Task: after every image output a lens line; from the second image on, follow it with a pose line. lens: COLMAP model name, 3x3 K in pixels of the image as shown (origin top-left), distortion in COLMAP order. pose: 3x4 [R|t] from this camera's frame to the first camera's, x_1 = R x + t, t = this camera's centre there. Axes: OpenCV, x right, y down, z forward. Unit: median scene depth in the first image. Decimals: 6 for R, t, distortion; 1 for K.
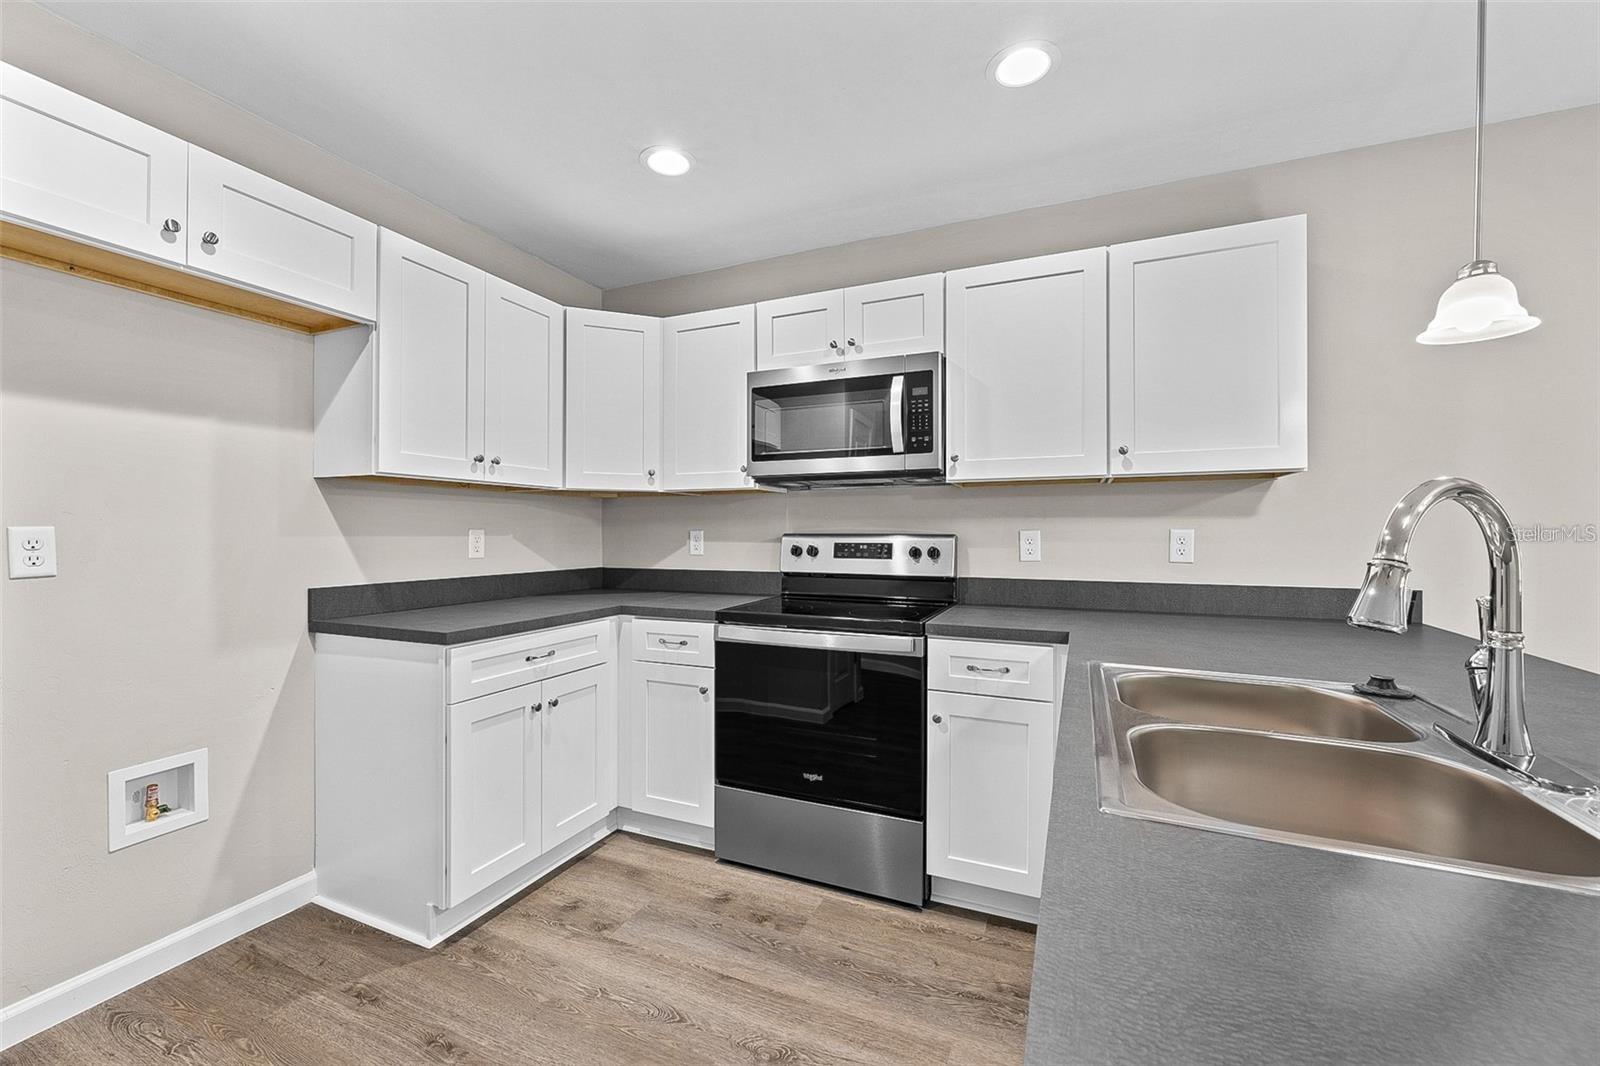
lens RADIAL K [[640.3, 0, 804.8], [0, 640.3, 533.8], [0, 0, 1]] dist [-0.003476, 0.000633]
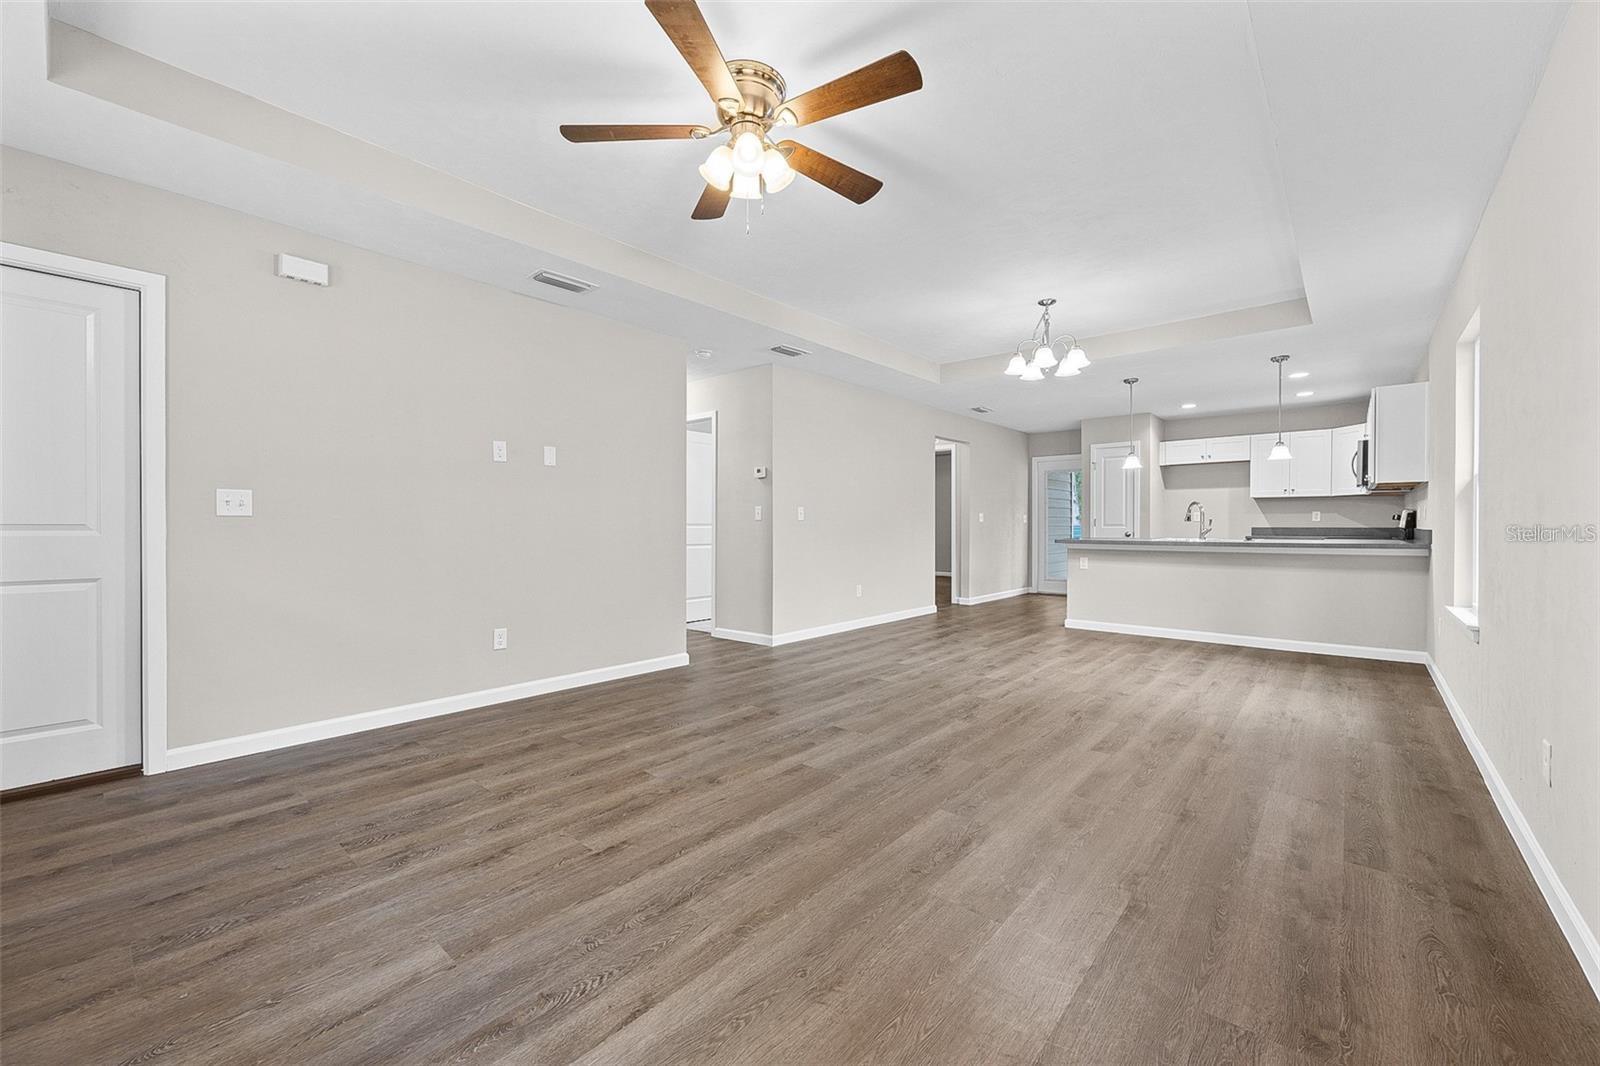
lens RADIAL K [[640.3, 0, 808.4], [0, 640.3, 534.9], [0, 0, 1]] dist [-0.003476, 0.000633]
pose [[-0.288971, 0.016302, -0.957199, 3.399052], [-0.002899, 0.999836, 0.017903, 0.064468], [0.957333, 0.007948, -0.288876, -0.411568]]
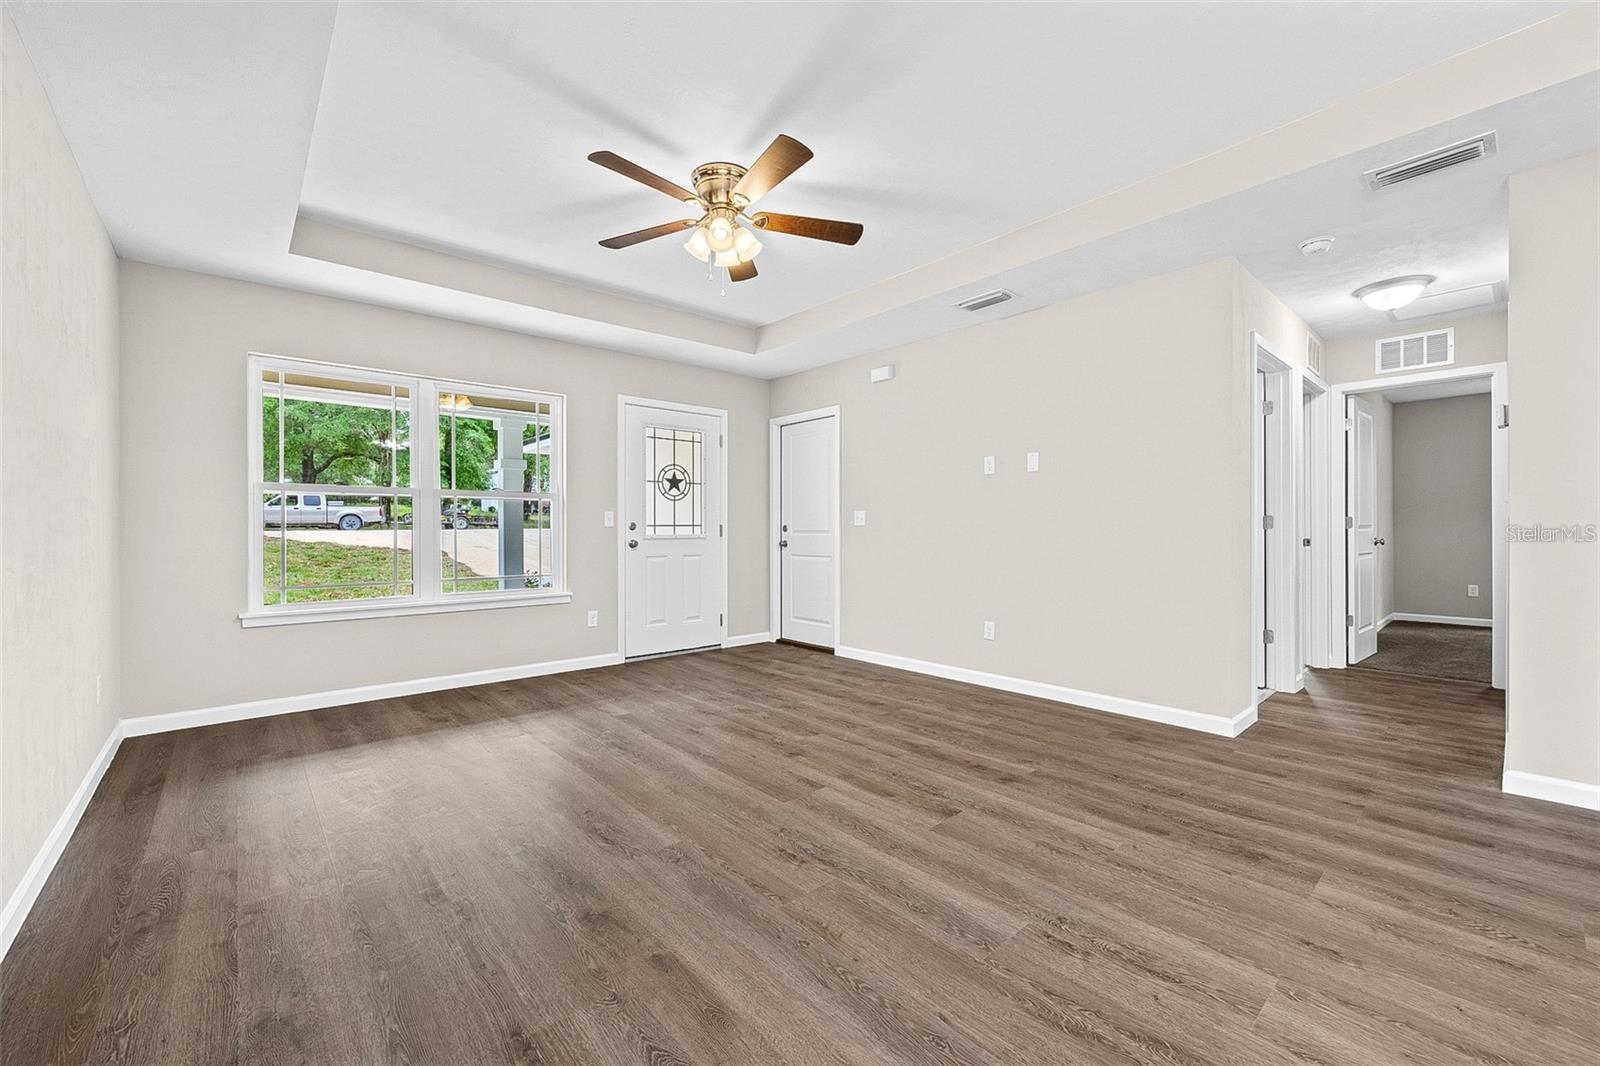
lens RADIAL K [[640.3, 0, 789.8], [0, 640.3, 529.1], [0, 0, 1]] dist [-0.003476, 0.000633]
pose [[-0.900838, 0.006701, 0.434103, 1.765815], [0.006834, 0.999976, -0.001254, 0.066248], [-0.434101, 0.001837, -0.900862, 0.294310]]
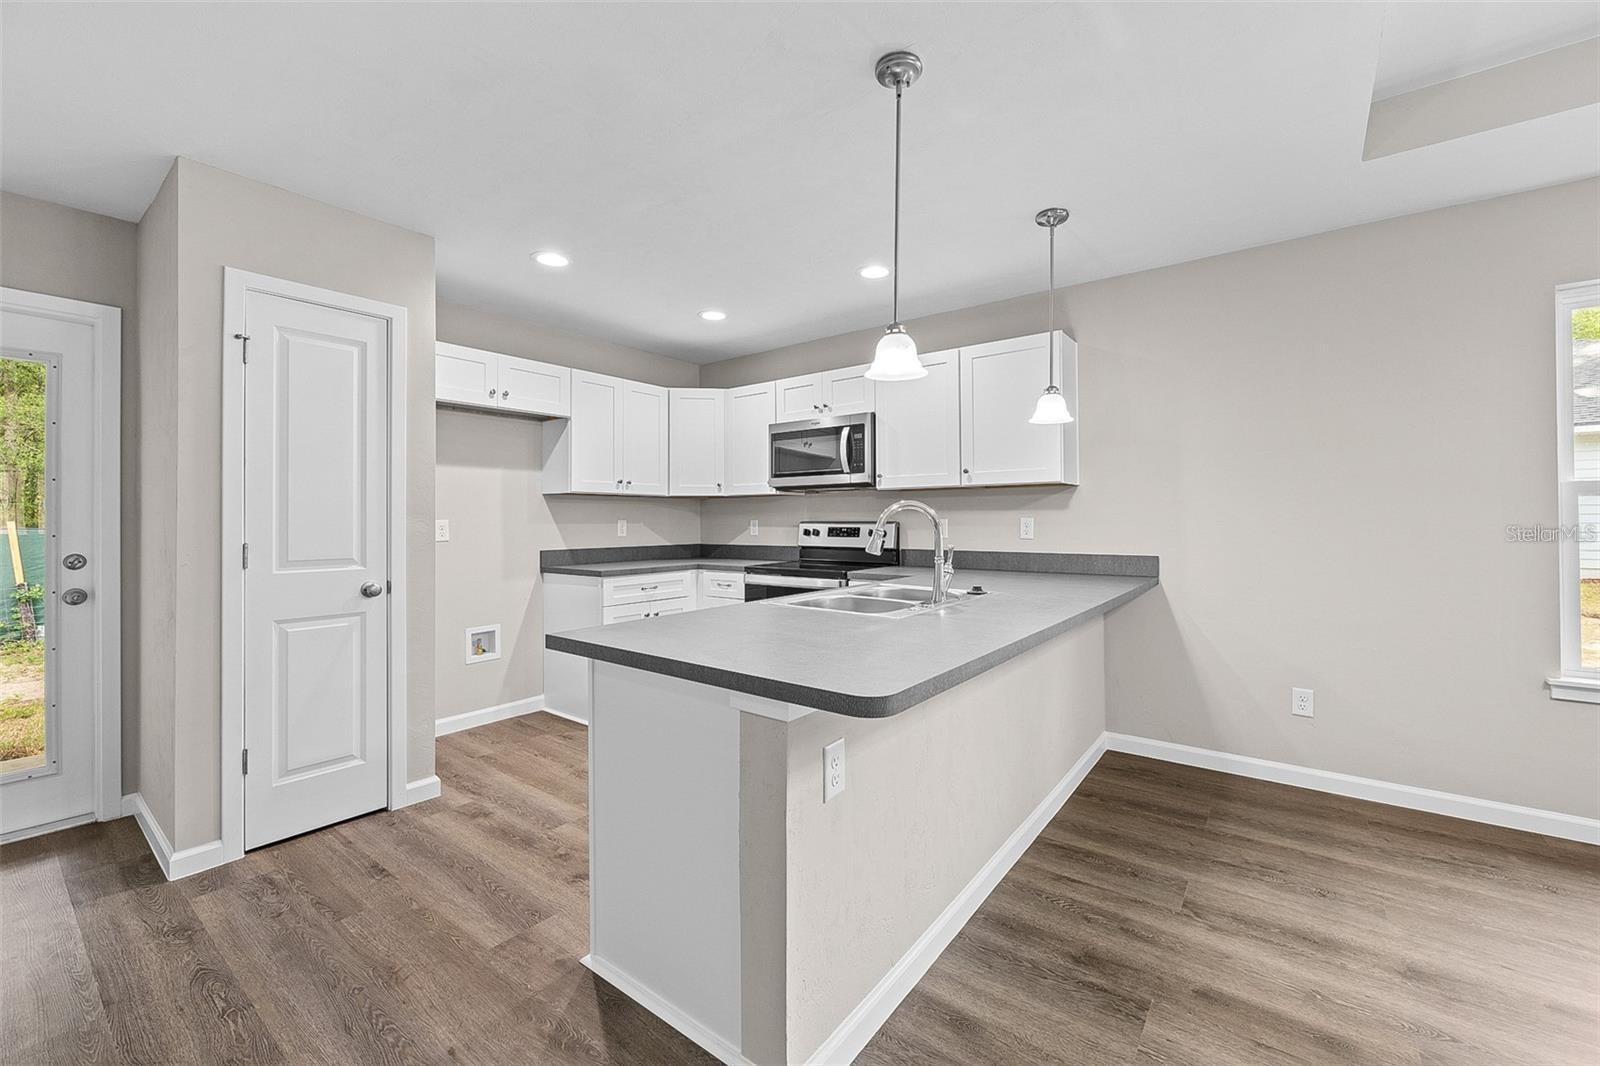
lens RADIAL K [[640.3, 0, 798.0], [0, 640.3, 512.3], [0, 0, 1]] dist [-0.003476, 0.000633]
pose [[0.970855, -0.007710, -0.239544, 0.426276], [0.004101, 0.999871, -0.015560, 0.001901], [0.239633, 0.014125, 0.970761, -0.661745]]
